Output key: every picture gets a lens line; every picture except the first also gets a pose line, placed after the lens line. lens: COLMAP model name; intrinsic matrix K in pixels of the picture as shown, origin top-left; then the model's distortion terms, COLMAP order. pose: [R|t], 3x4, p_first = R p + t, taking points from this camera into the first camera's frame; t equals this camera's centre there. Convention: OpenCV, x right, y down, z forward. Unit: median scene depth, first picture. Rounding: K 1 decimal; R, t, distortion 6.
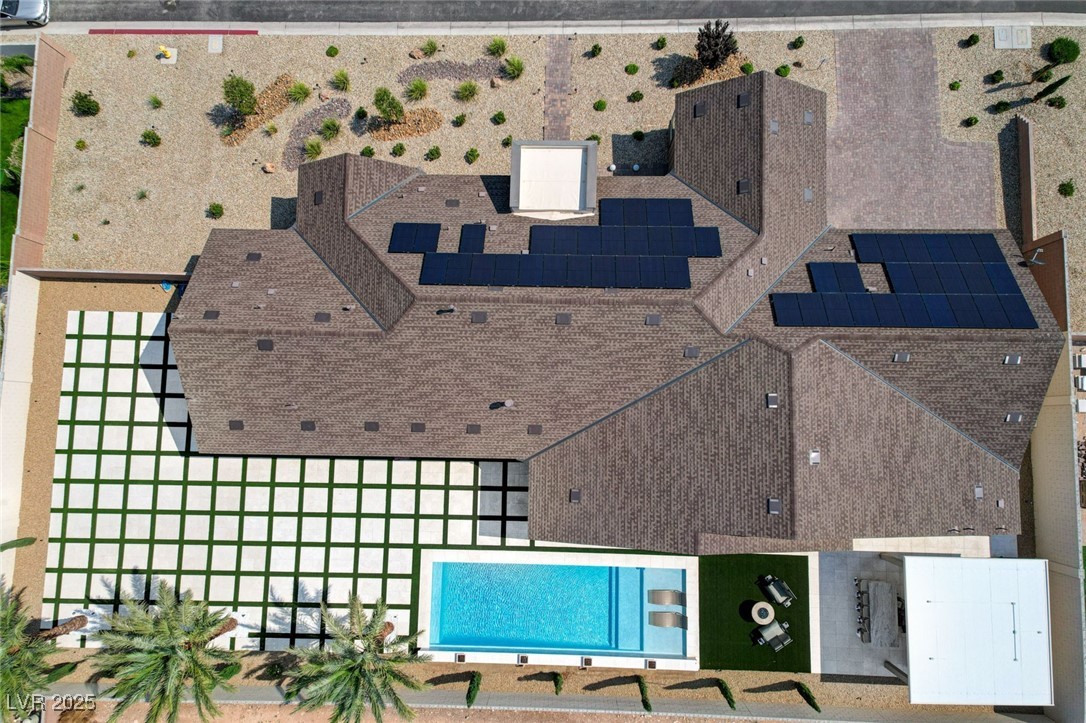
lens RADIAL K [[663.0, 0, 544.6], [0, 663.0, 385.3], [0, 0, 1]] dist [0.077778, -0.050313]
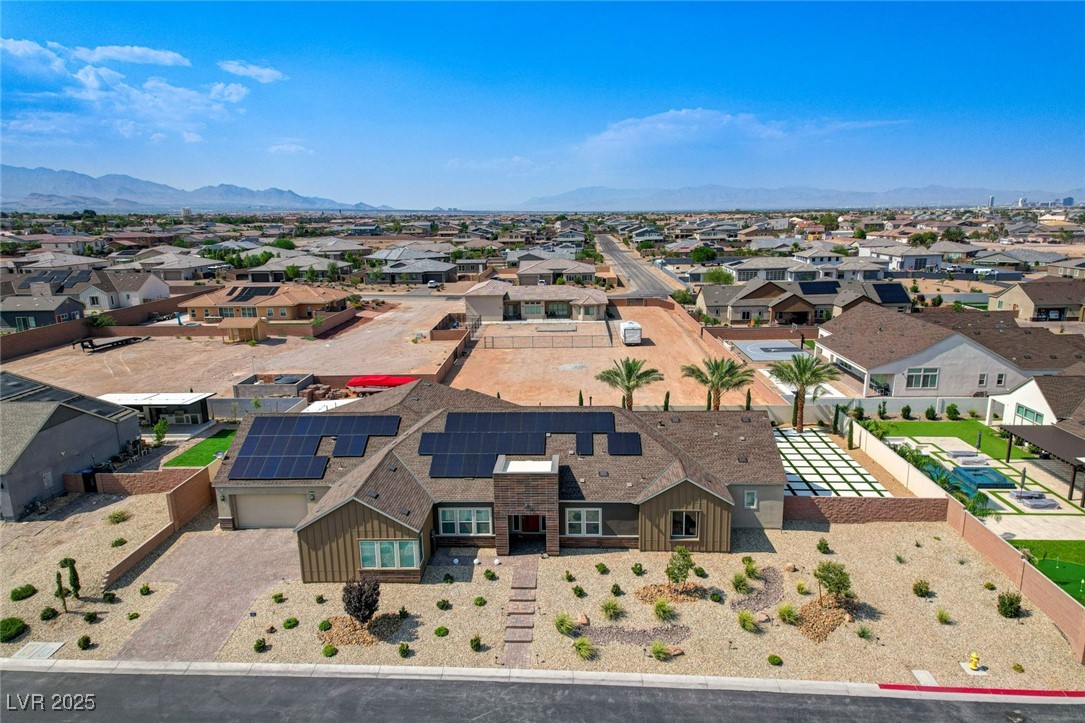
lens RADIAL K [[662.4, 0, 544.1], [0, 662.4, 385.3], [0, 0, 1]] dist [0.077778, -0.050313]
pose [[-0.998376, 0.041257, 0.039279, -0.071134], [0.031292, -0.178971, 0.983357, -1.422001], [0.047600, 0.982989, 0.177389, 0.529255]]
